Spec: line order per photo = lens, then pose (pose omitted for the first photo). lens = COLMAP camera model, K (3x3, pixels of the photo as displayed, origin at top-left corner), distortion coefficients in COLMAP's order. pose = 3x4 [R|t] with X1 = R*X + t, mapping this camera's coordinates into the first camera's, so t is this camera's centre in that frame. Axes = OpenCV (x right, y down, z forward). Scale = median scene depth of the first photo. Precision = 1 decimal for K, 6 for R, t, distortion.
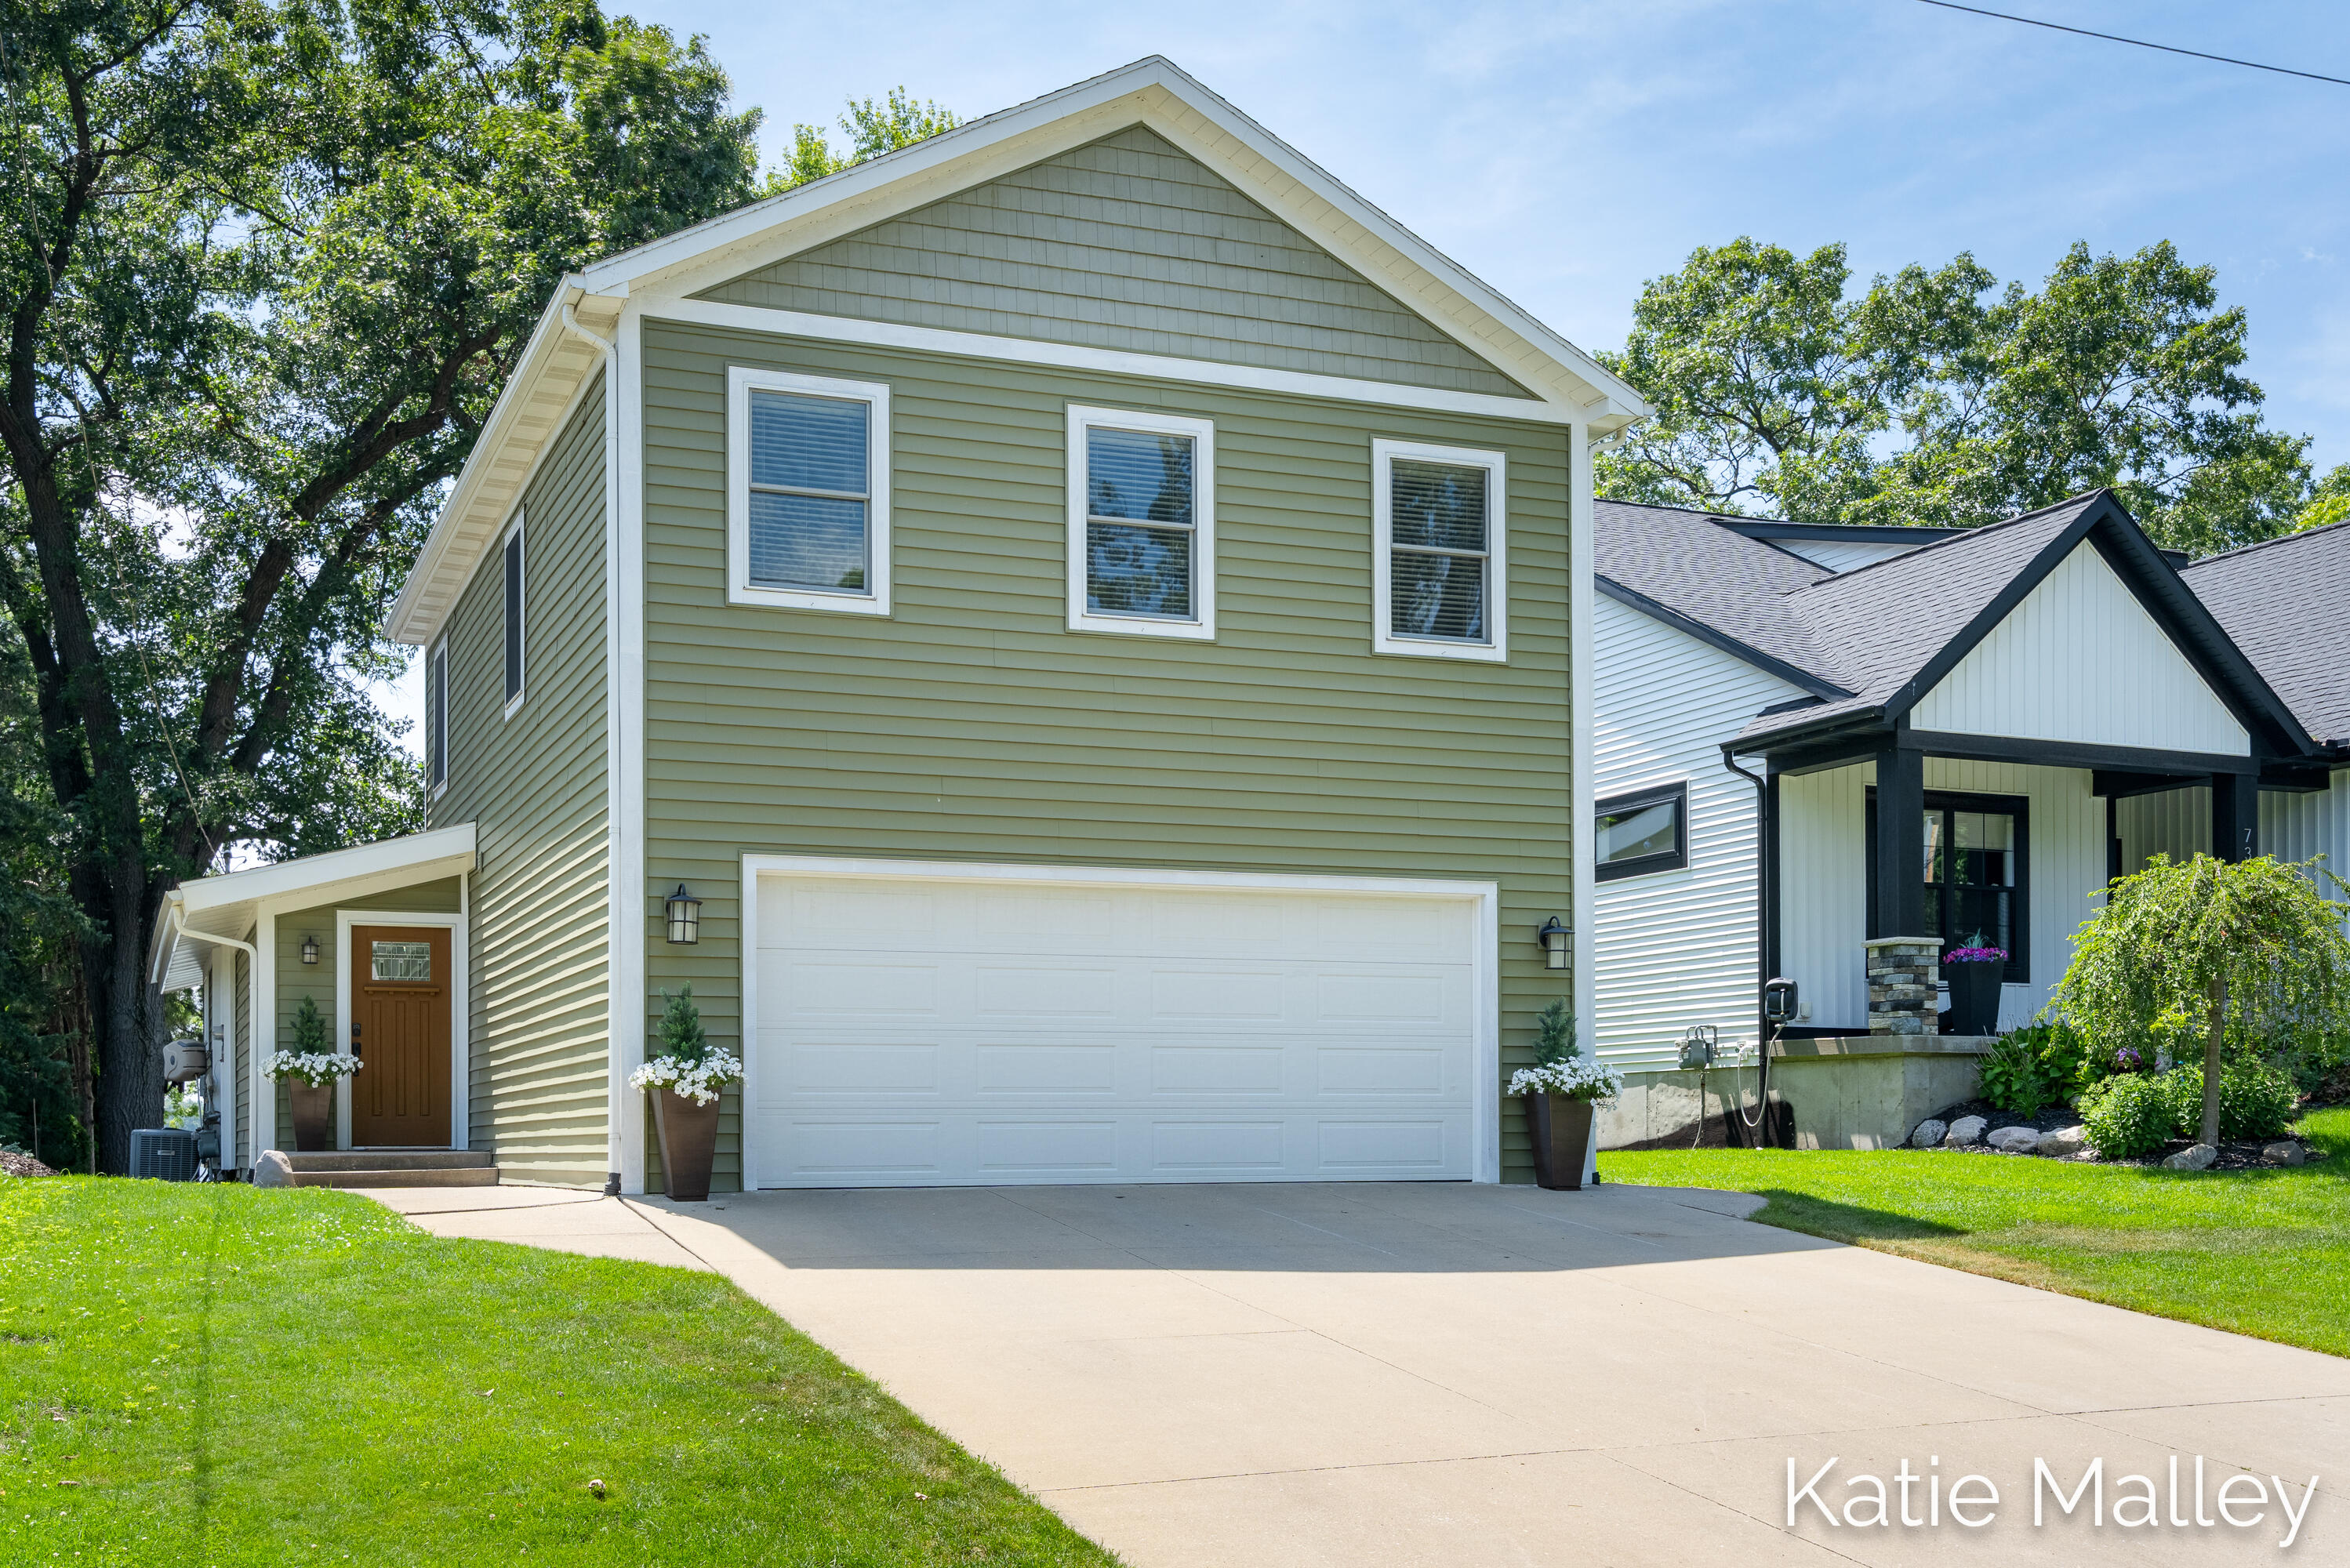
lens RADIAL K [[2250.8, 0, 1175.0], [0, 2250.8, 784.0], [0, 0, 1]] dist [0.001438, 0.009121]
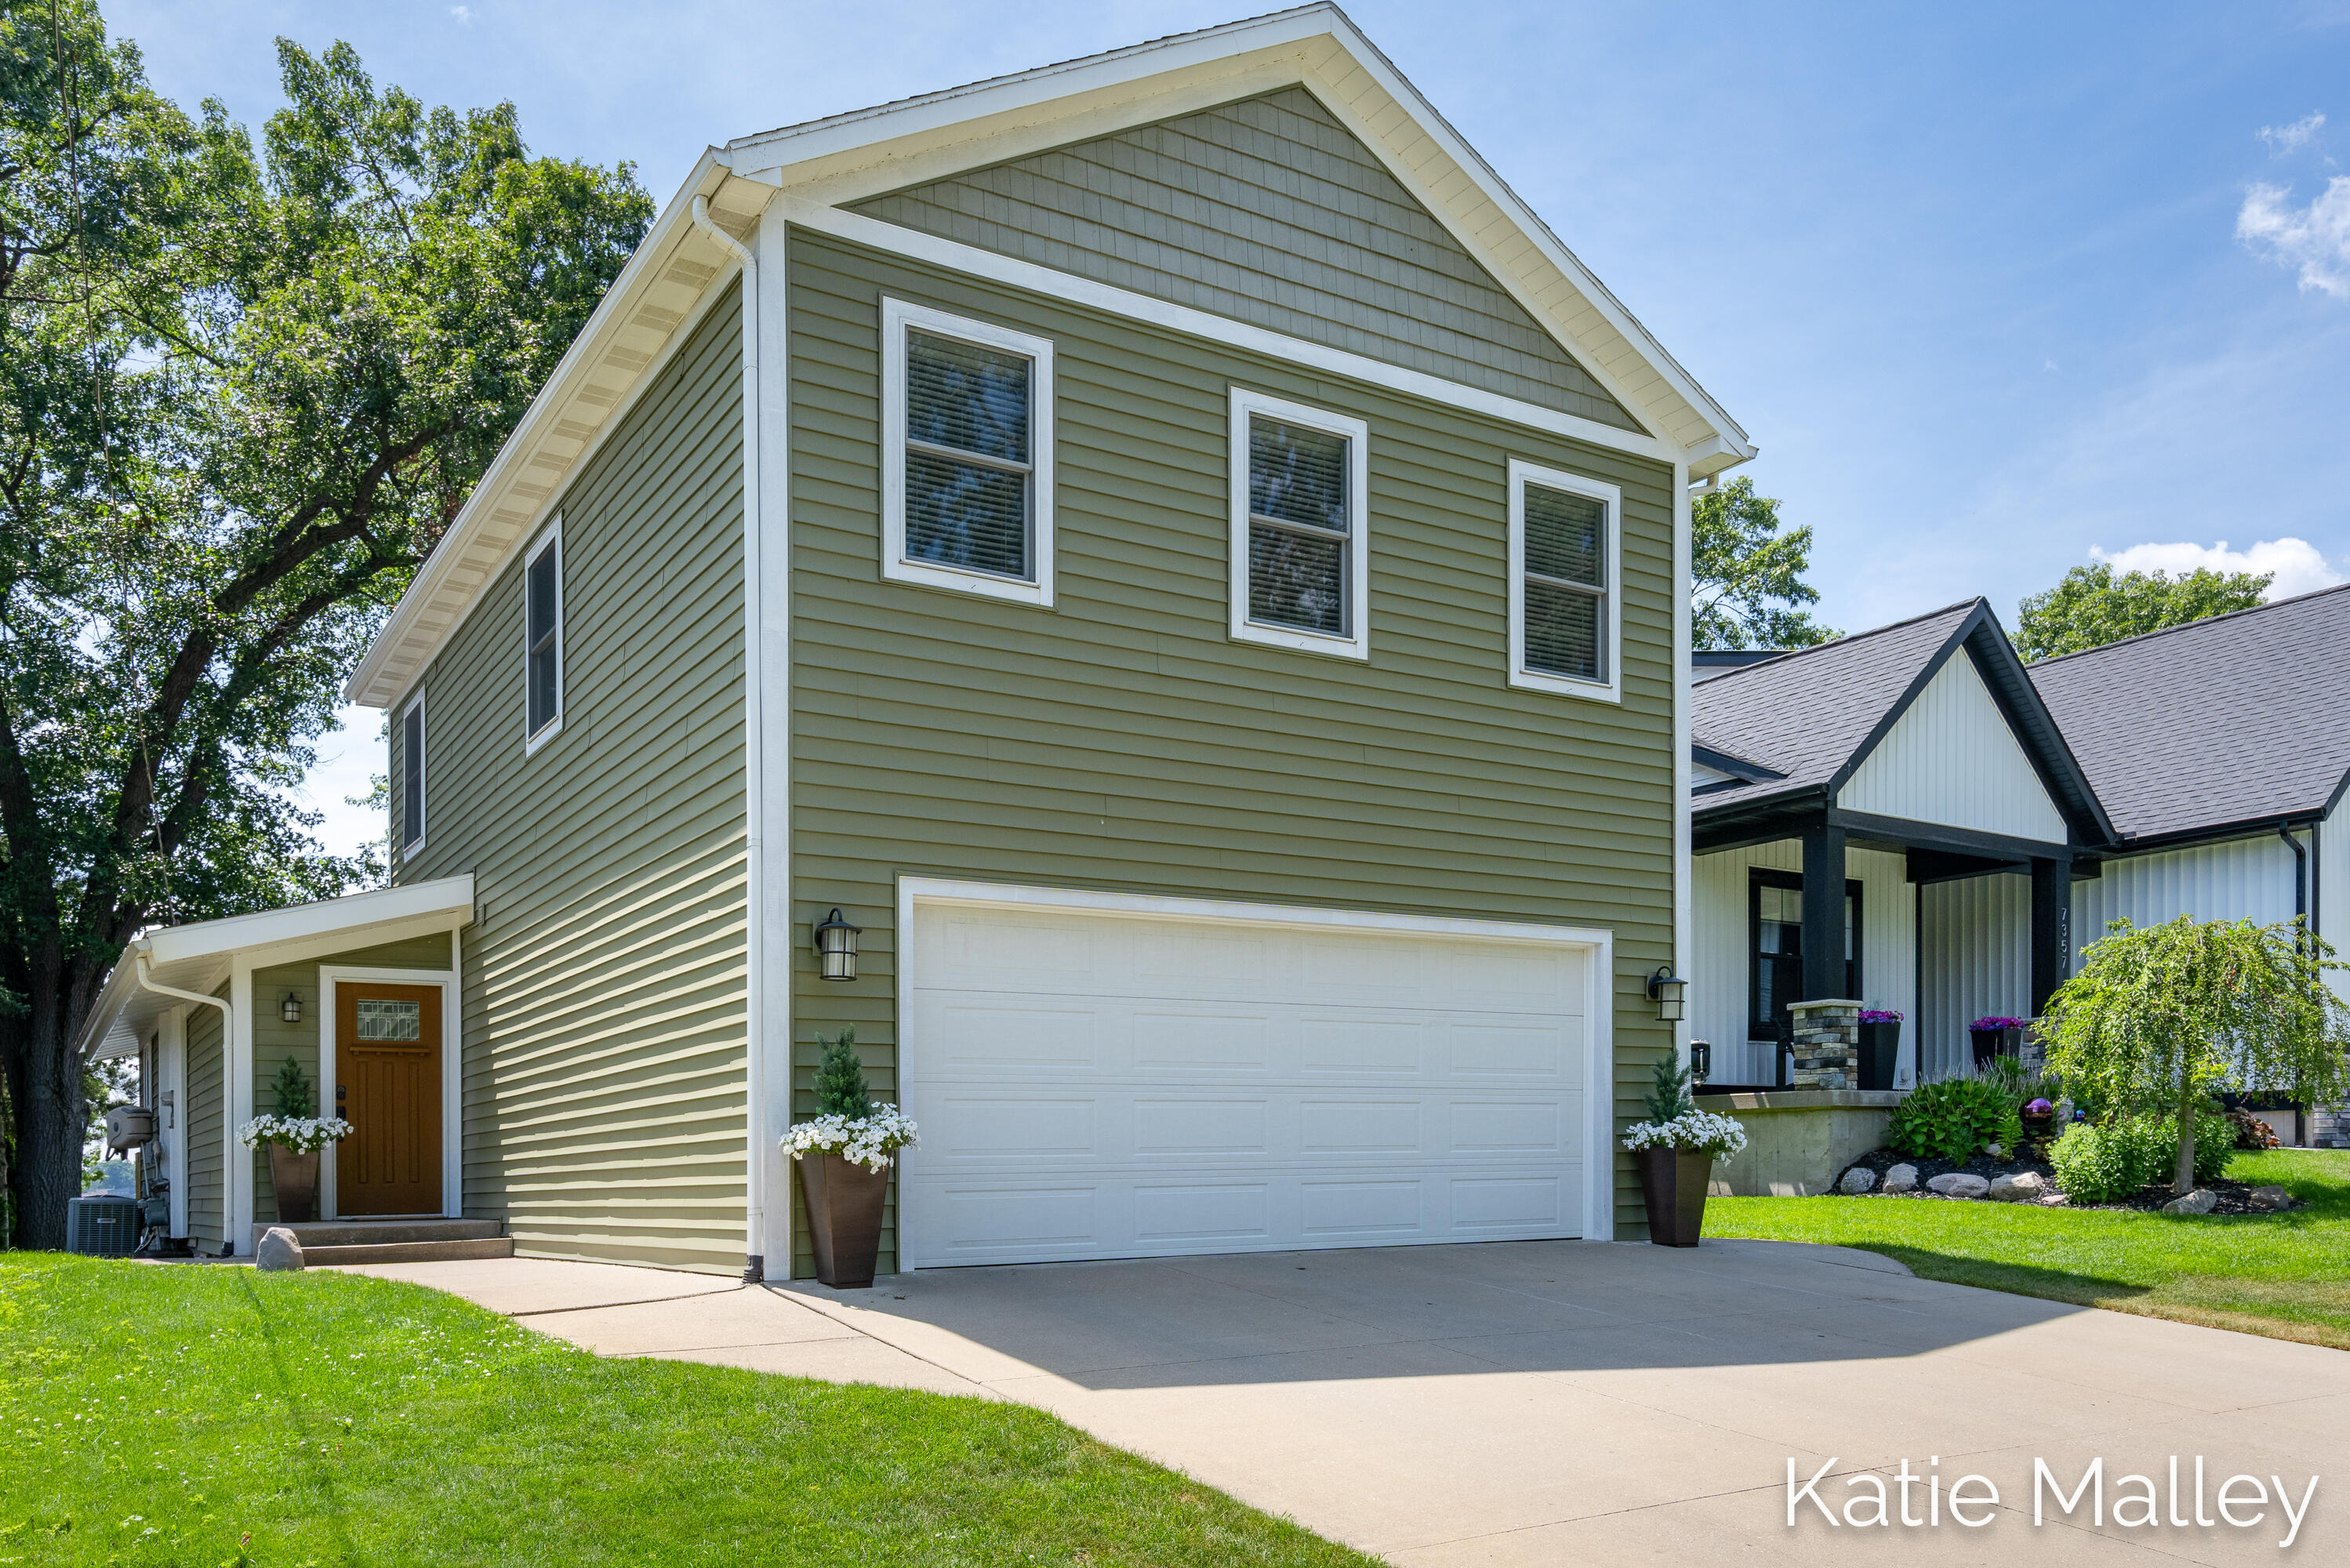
lens RADIAL K [[1805.2, 0, 1175.8], [0, 1805.2, 935.7], [0, 0, 1]] dist [0.009549, -0.003788]
pose [[0.991339, 0.005359, 0.131216, -0.141864], [-0.007989, 0.999777, 0.019530, 0.031451], [-0.131082, -0.020409, 0.991161, 0.248977]]
